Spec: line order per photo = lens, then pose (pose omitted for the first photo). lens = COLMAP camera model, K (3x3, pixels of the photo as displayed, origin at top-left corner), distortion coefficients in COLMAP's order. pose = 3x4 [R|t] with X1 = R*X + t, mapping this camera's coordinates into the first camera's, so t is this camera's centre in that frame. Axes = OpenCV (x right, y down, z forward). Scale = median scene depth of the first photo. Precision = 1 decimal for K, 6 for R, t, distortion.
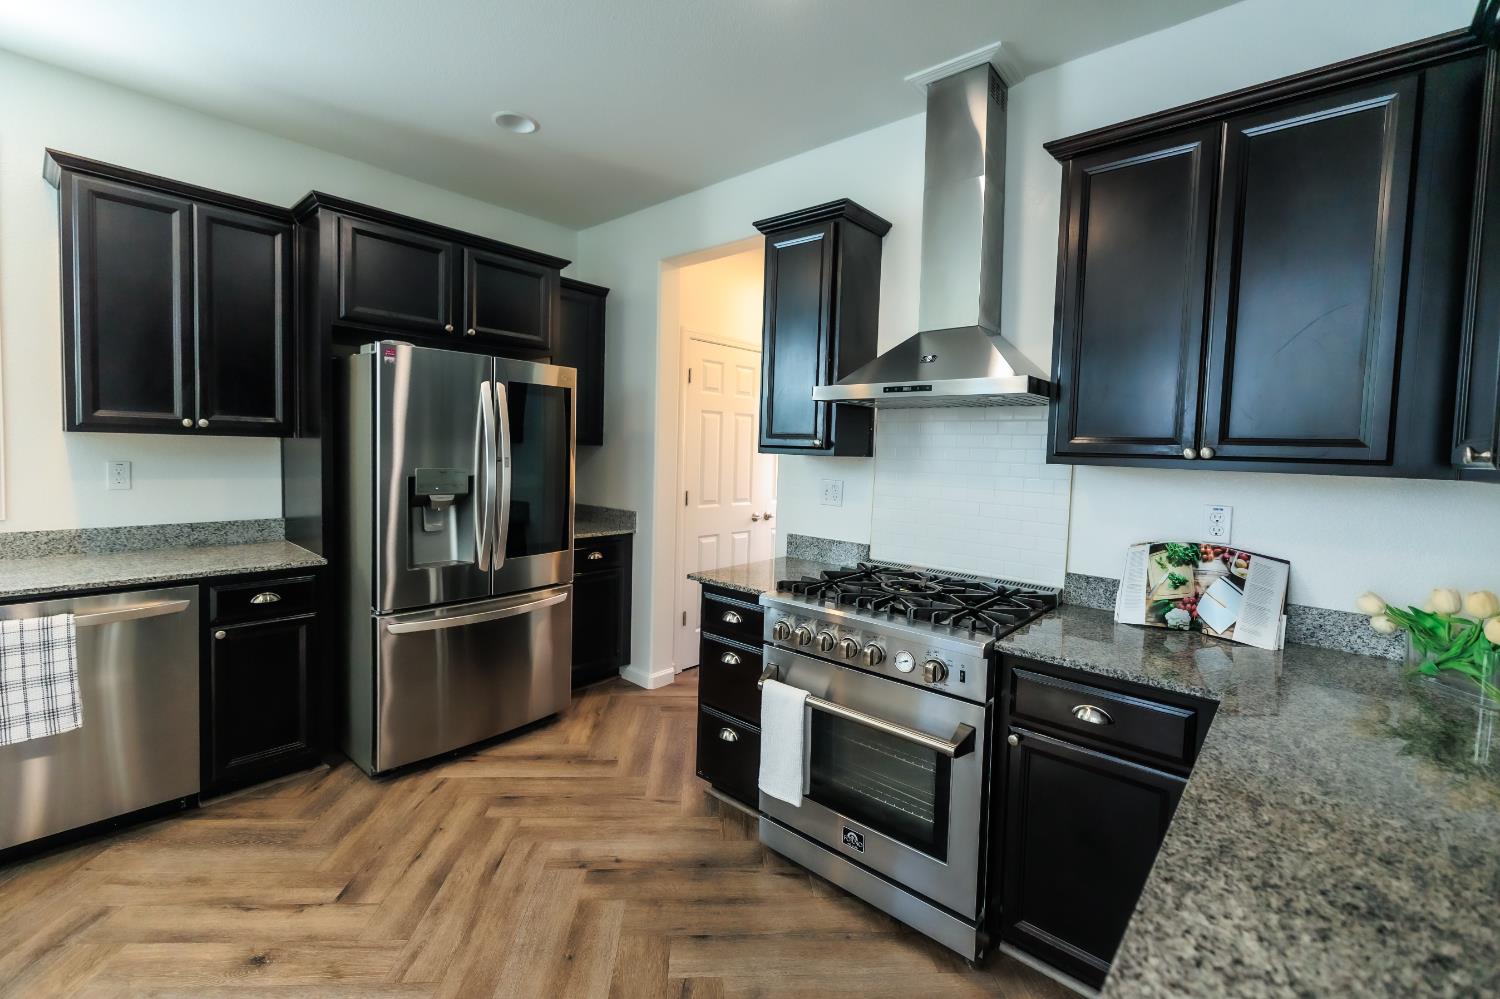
lens RADIAL K [[628.4, 0, 747.7], [0, 628.4, 482.8], [0, 0, 1]] dist [0.002455, -0.000347]
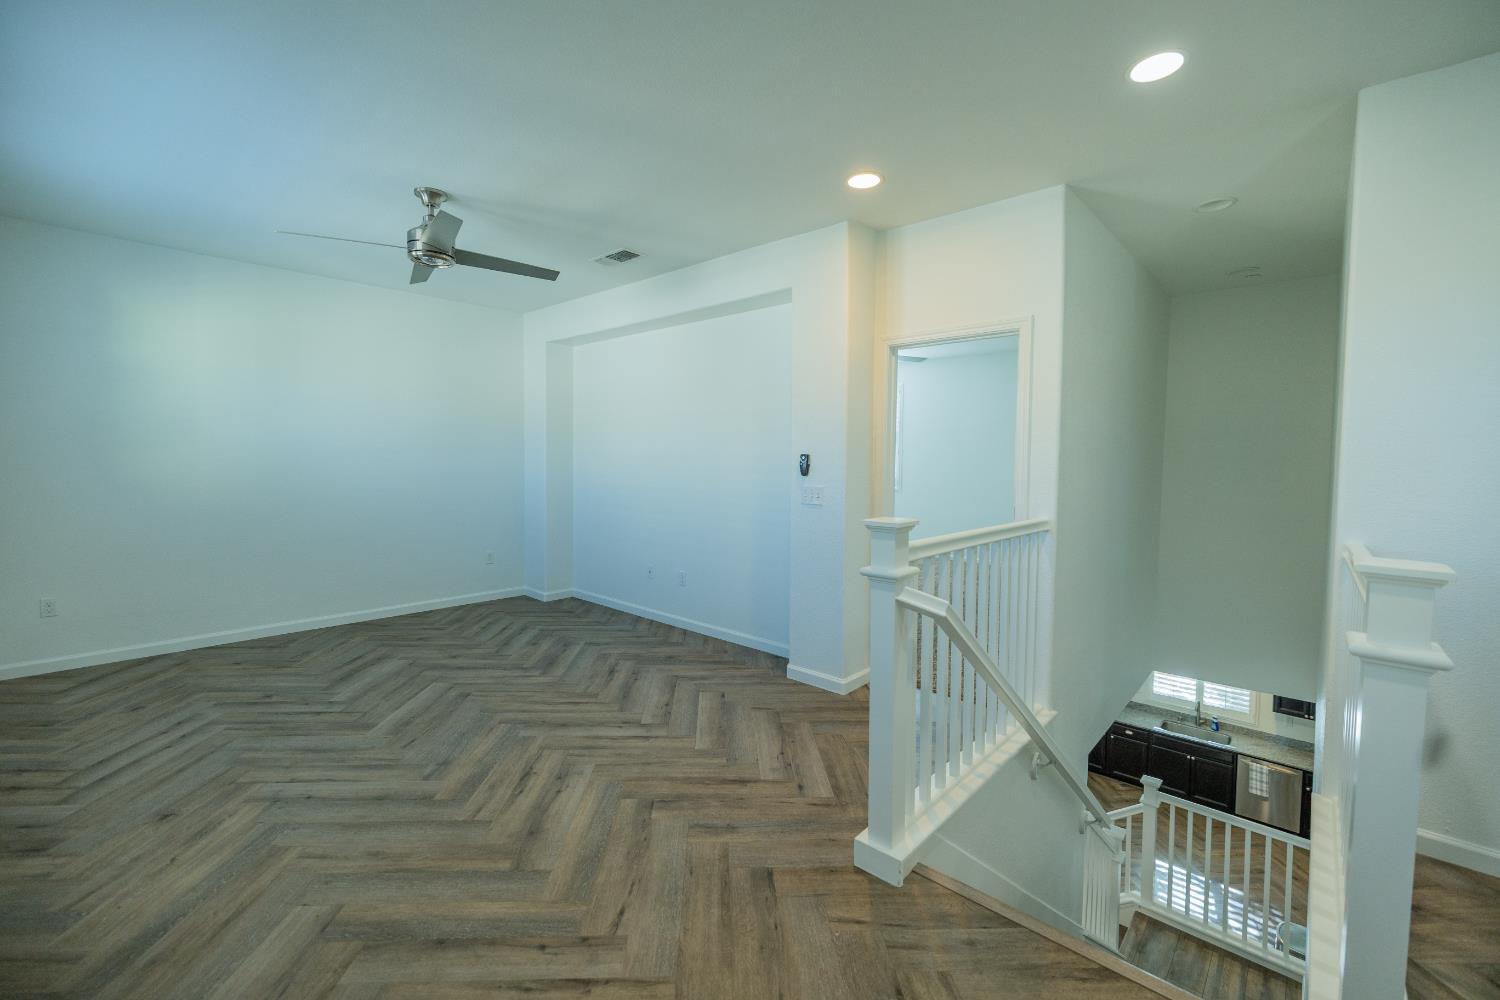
lens RADIAL K [[628.4, 0, 736.7], [0, 628.4, 480.4], [0, 0, 1]] dist [0.002455, -0.000347]
pose [[-0.026064, 0.006625, -0.999638, 2.517102], [-0.059683, 0.998184, 0.008171, -1.217291], [0.997877, 0.059875, -0.025621, -1.987726]]
